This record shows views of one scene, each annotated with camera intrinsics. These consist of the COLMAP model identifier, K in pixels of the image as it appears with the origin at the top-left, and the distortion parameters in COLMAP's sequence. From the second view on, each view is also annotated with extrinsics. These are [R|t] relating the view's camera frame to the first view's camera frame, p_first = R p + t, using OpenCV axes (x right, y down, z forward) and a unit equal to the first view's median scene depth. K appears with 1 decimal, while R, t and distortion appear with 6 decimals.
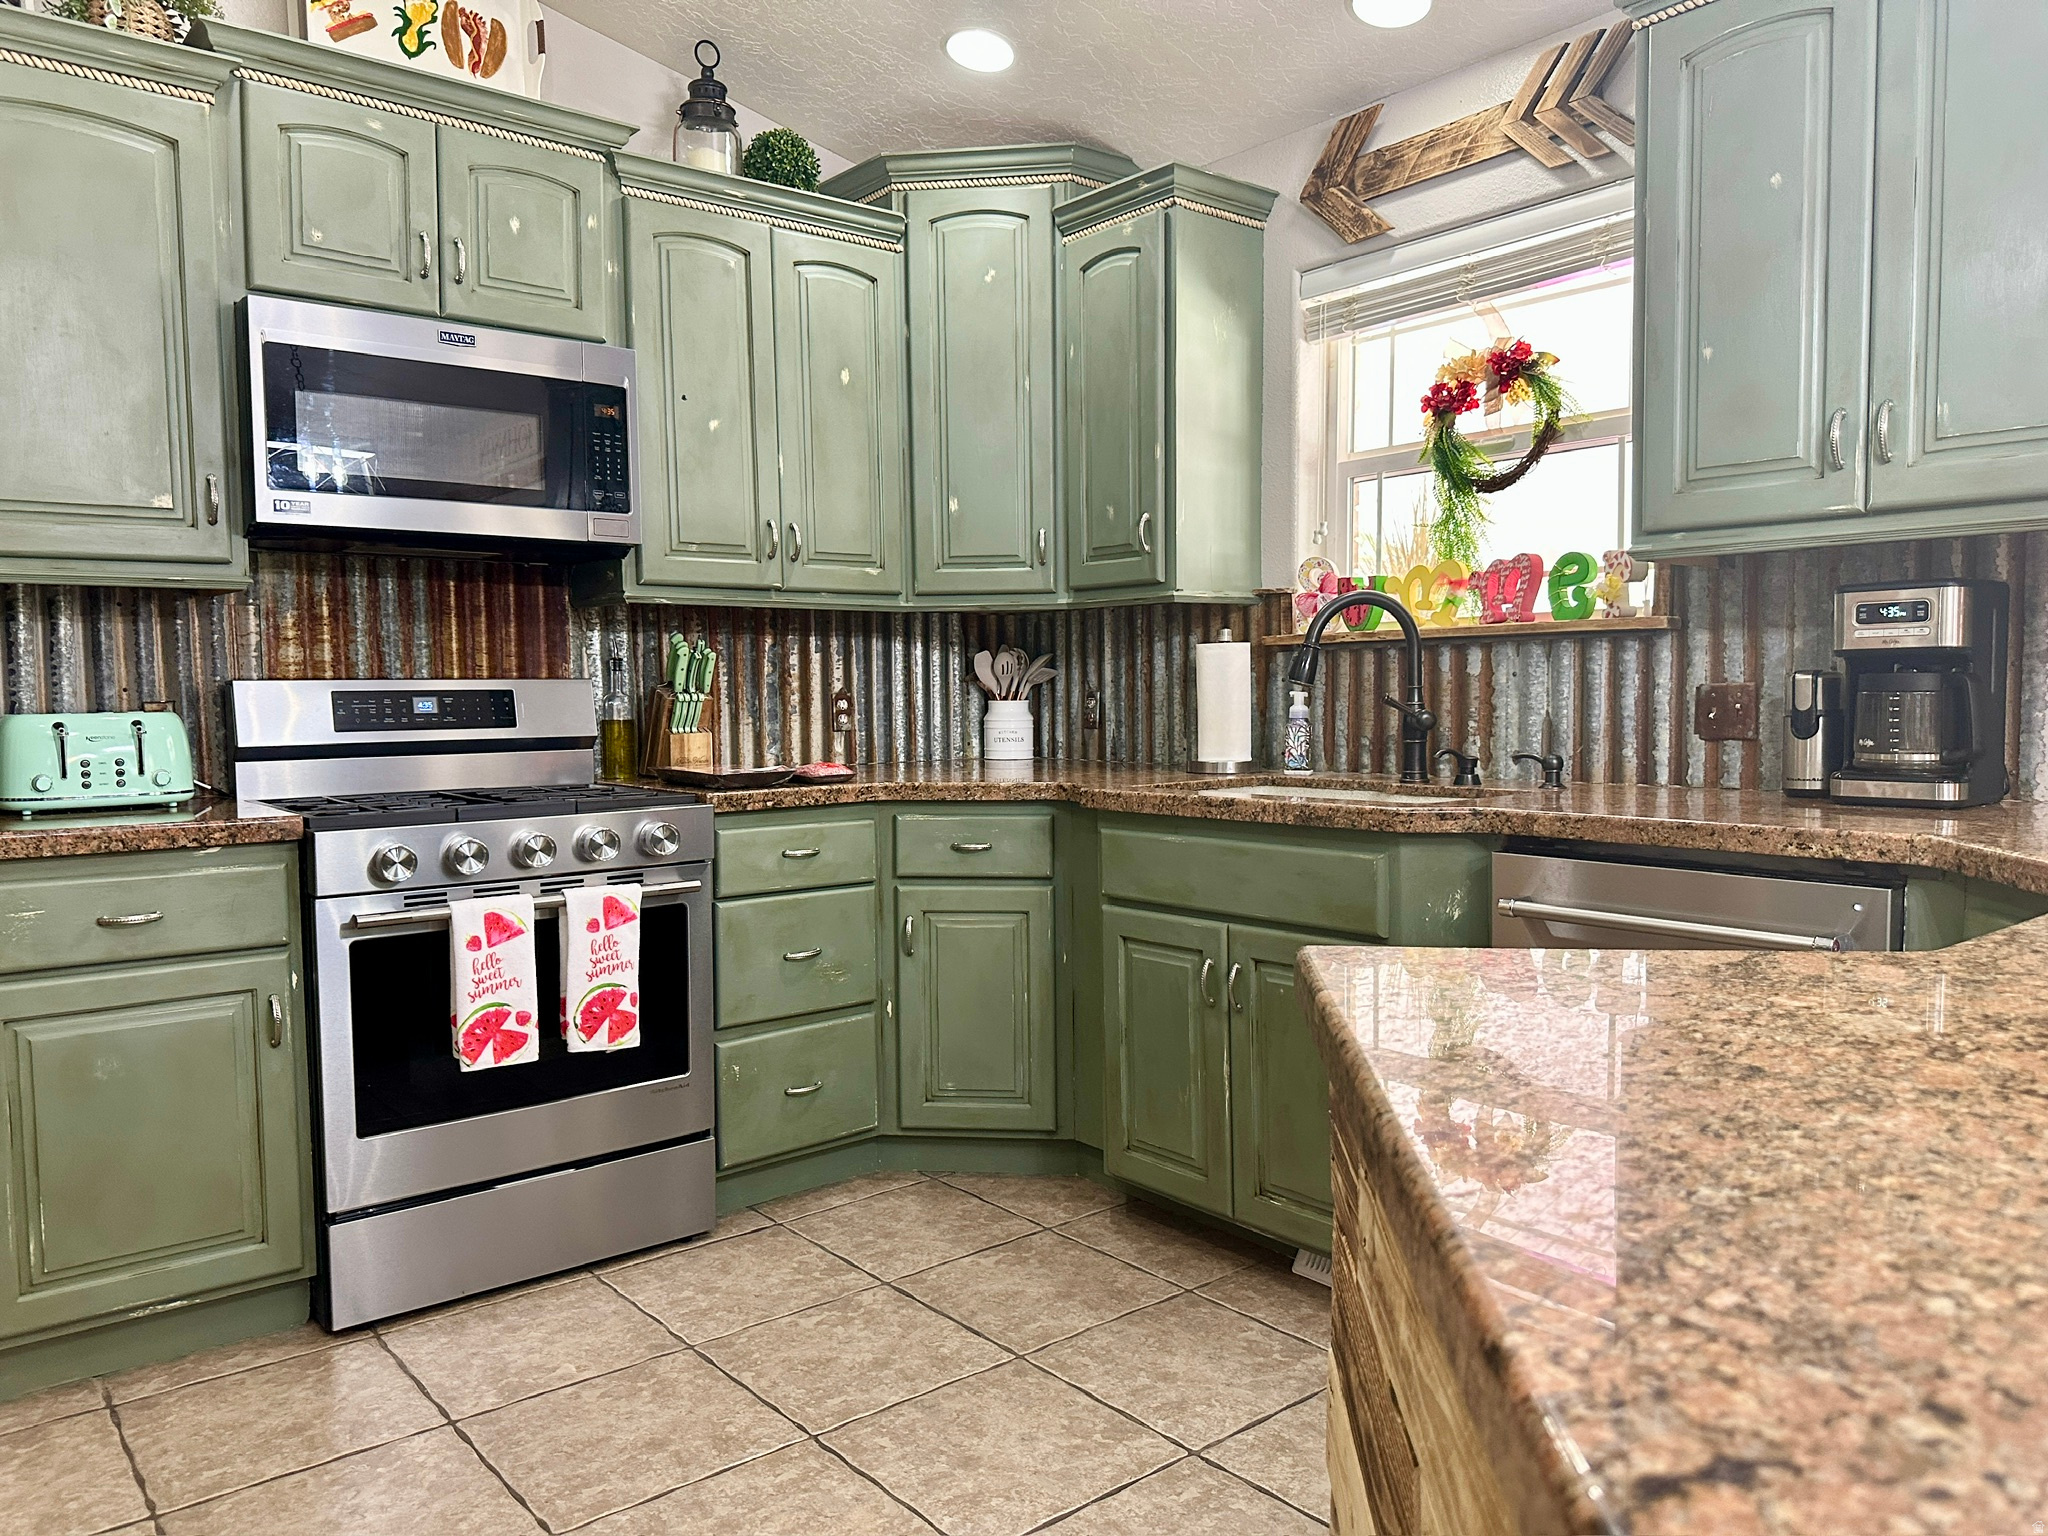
lens RADIAL K [[1447.1, 0, 1020.7], [0, 1447.1, 774.7], [0, 0, 1]] dist [0.068815, -0.092967]
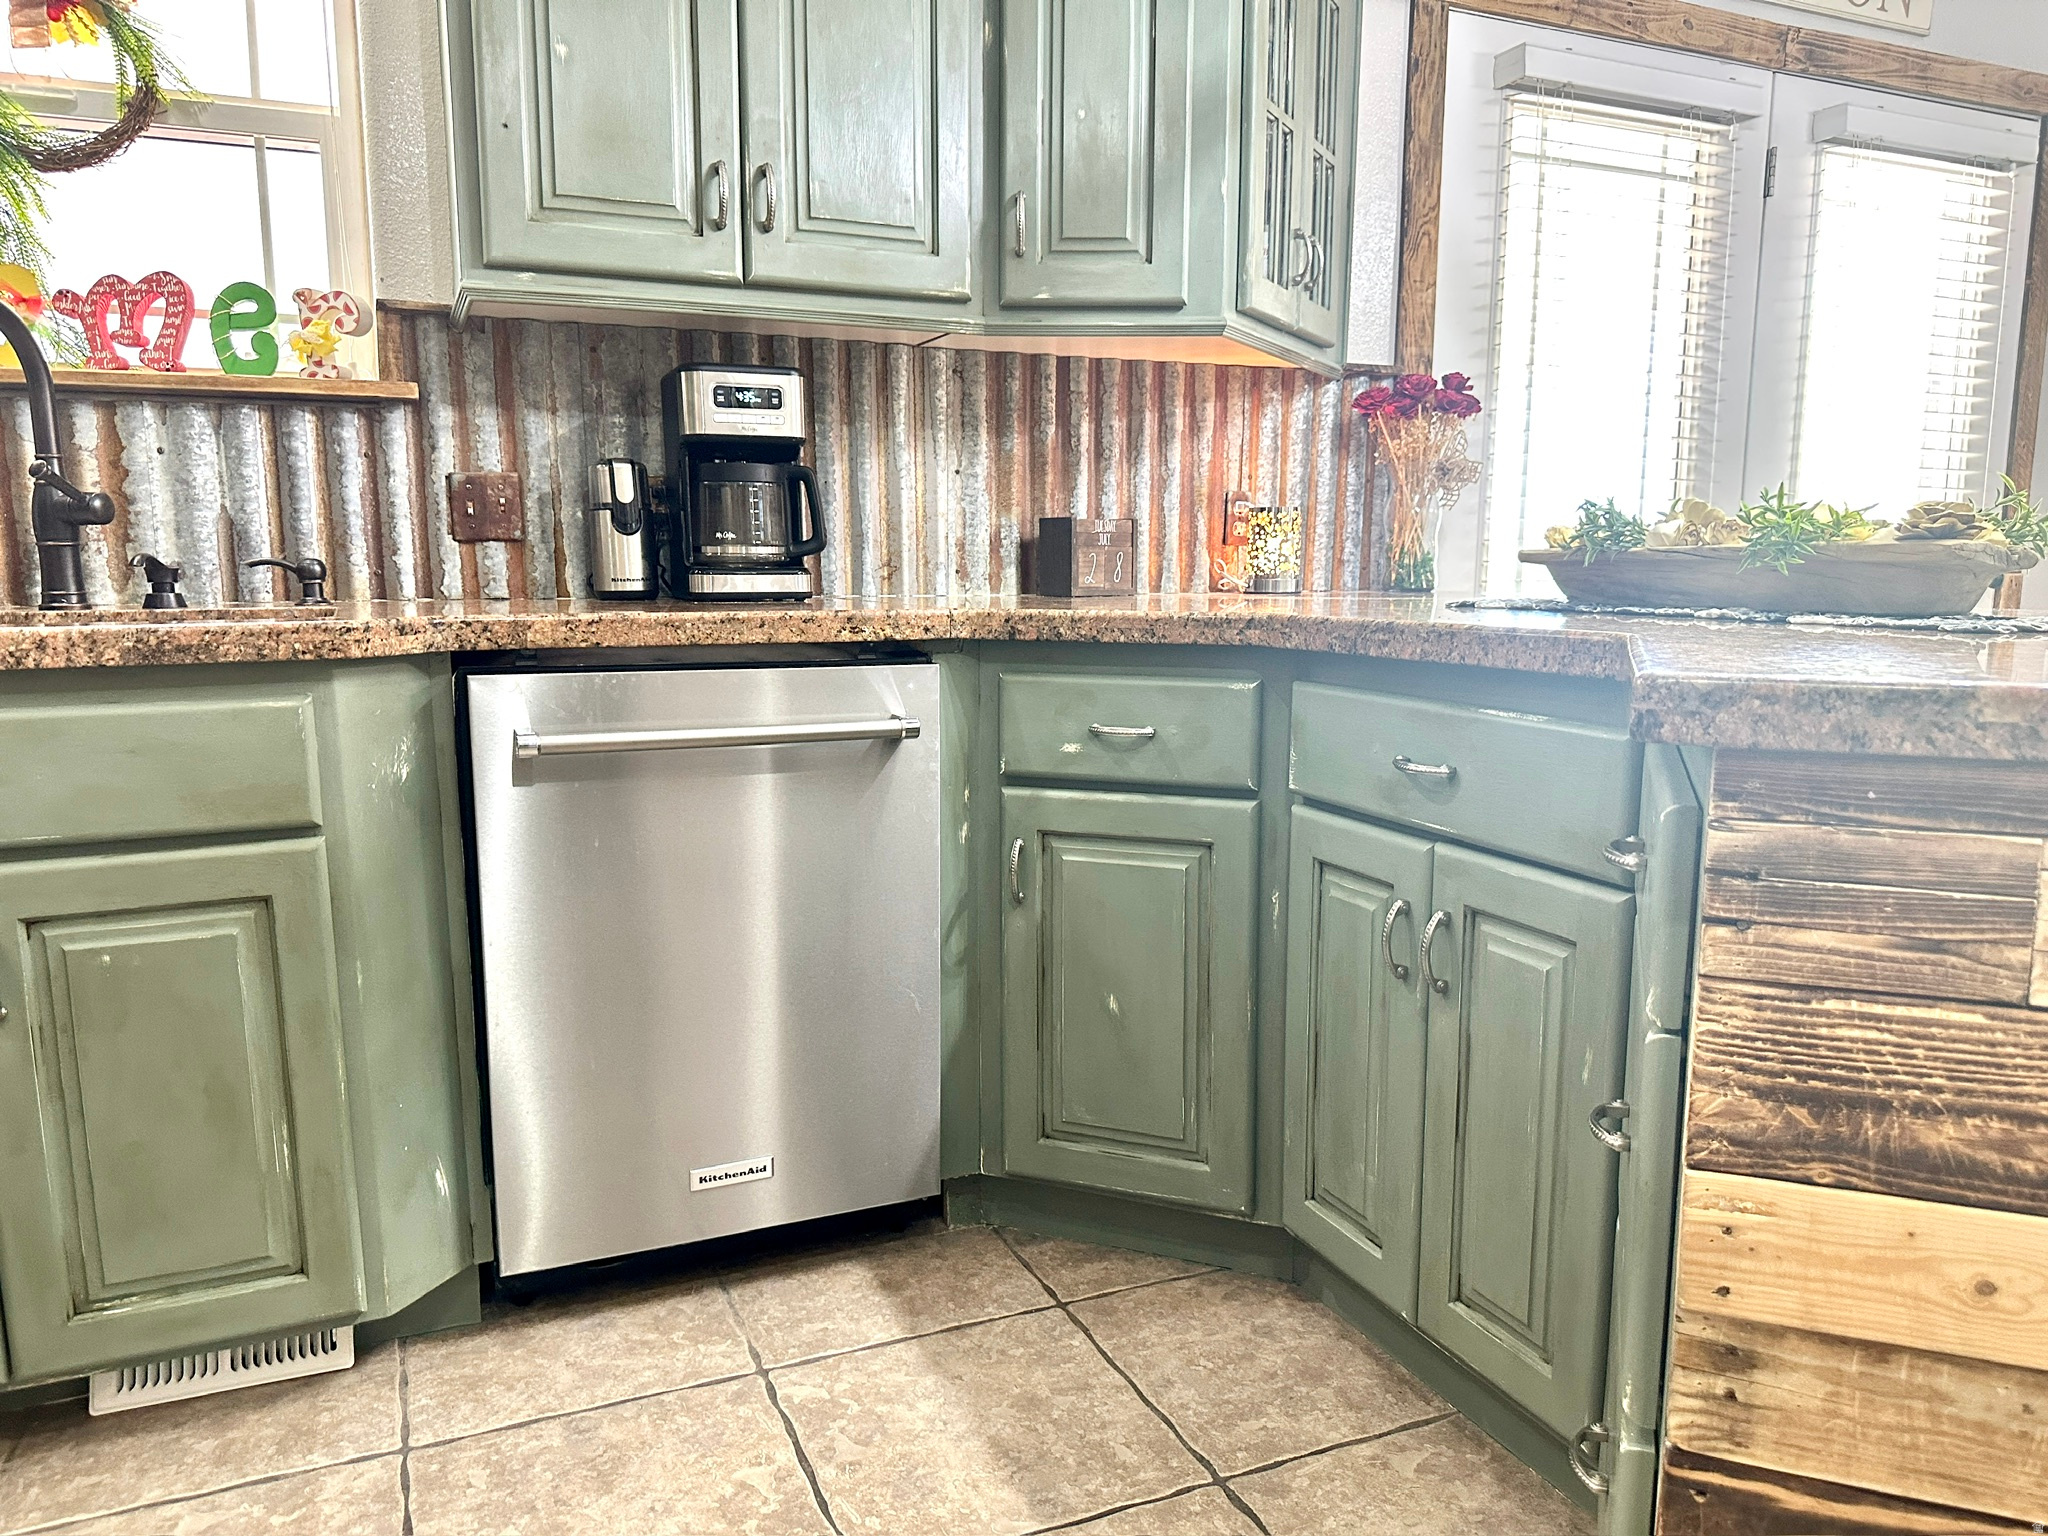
lens RADIAL K [[1447.1, 0, 1015.3], [0, 1447.1, 775.4], [0, 0, 1]] dist [0.068815, -0.092967]
pose [[0.273961, -0.130681, 0.952821, -0.226663], [0.056712, 0.991197, 0.119638, 0.023505], [-0.960067, 0.021260, 0.278961, 0.410457]]
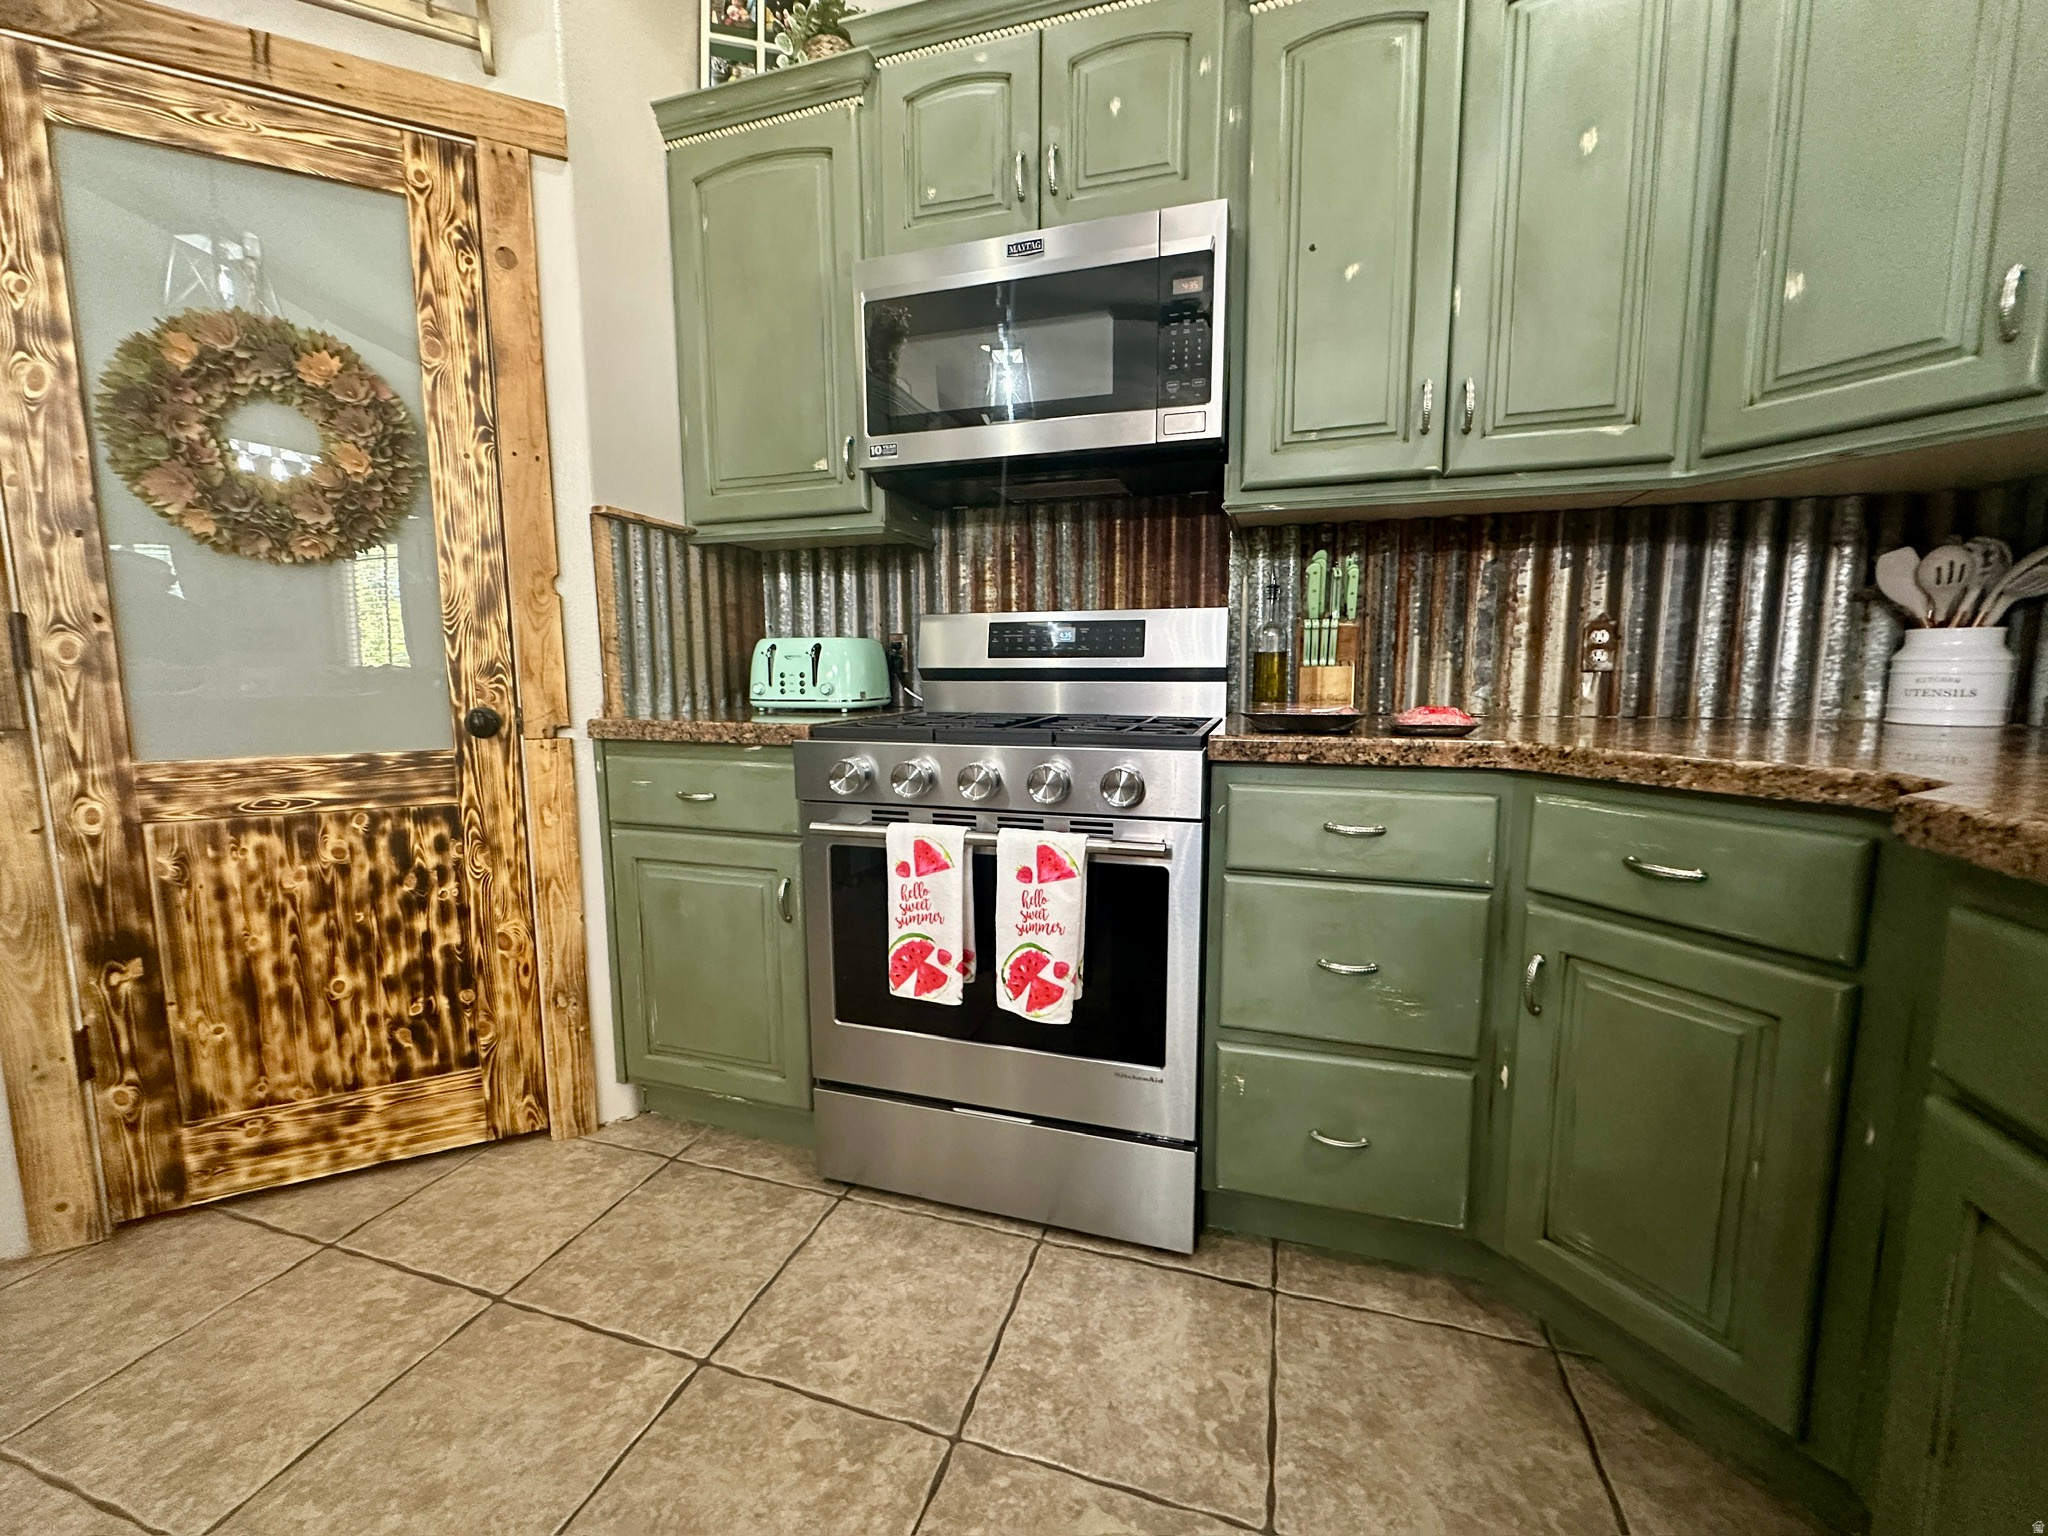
lens RADIAL K [[820.3, 0, 1017.1], [0, 820.3, 765.4], [0, 0, 1]] dist [-0.004031, 0.001102]
pose [[0.543349, 0.109416, -0.832346, 0.094039], [-0.053865, 0.993971, 0.095500, -0.007348], [0.837777, -0.007056, 0.545967, 0.641634]]
